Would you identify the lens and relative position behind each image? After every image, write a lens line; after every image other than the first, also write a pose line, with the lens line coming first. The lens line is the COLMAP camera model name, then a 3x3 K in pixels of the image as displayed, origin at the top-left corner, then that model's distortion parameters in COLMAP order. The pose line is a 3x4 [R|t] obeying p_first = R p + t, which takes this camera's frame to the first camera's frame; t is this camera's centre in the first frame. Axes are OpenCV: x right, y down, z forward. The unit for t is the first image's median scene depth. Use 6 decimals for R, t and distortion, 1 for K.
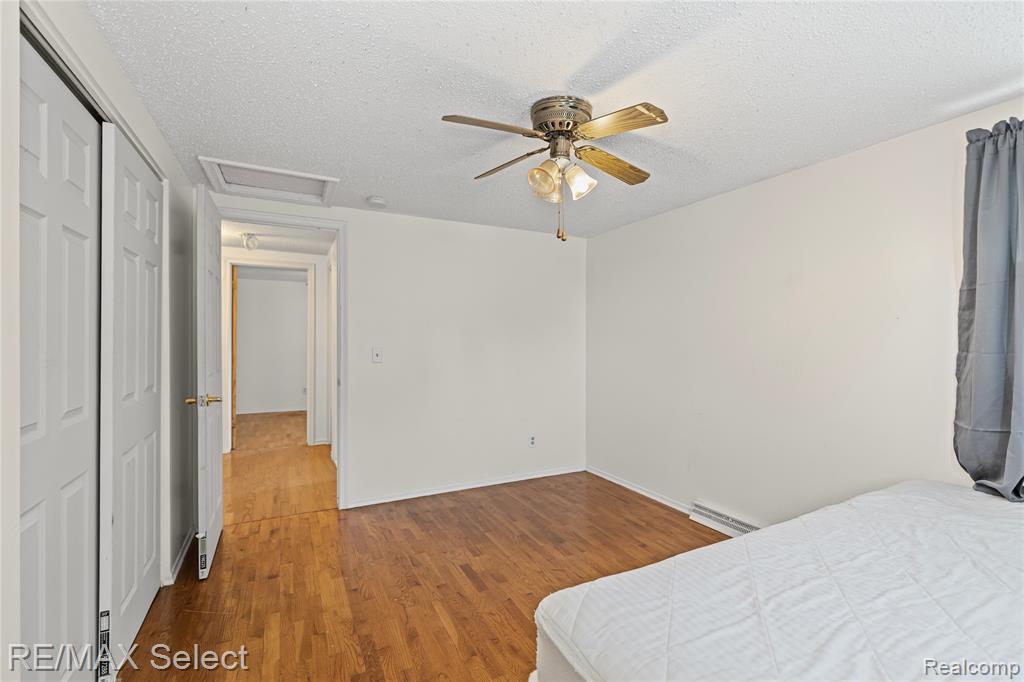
lens RADIAL K [[470.2, 0, 512.0], [0, 470.2, 341.0], [0, 0, 1]] dist [-0.000972, -0.000021]
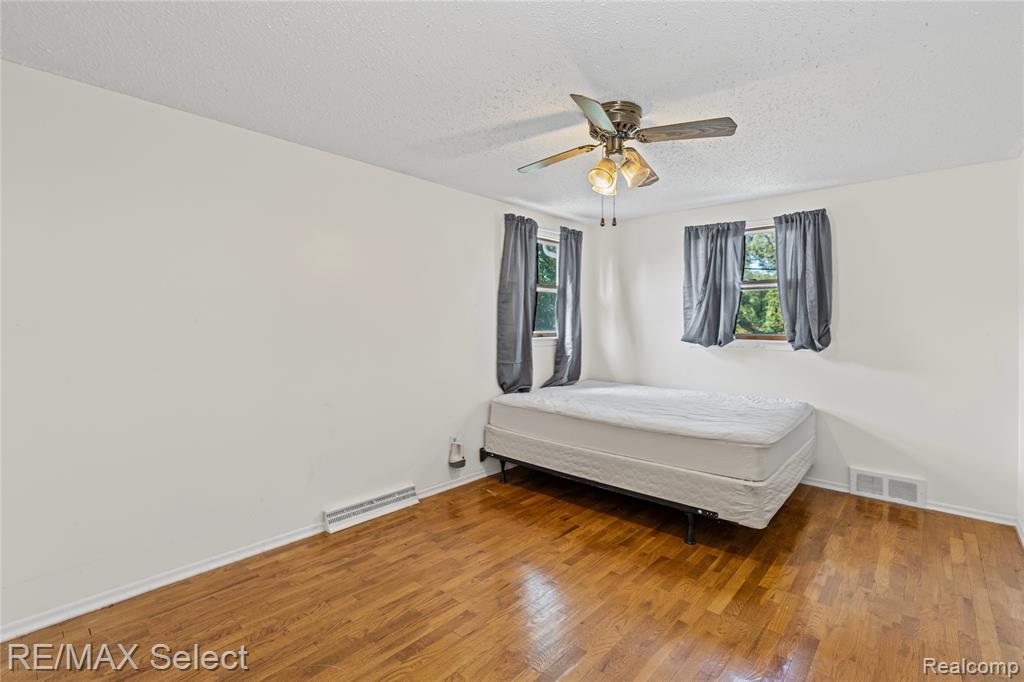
lens RADIAL K [[470.2, 0, 512.0], [0, 470.2, 341.0], [0, 0, 1]] dist [-0.000972, -0.000021]
pose [[-0.379150, -0.034468, 0.924693, -0.536152], [0.005066, 0.999214, 0.039323, 0.000323], [-0.925322, 0.019593, -0.378677, 1.049576]]
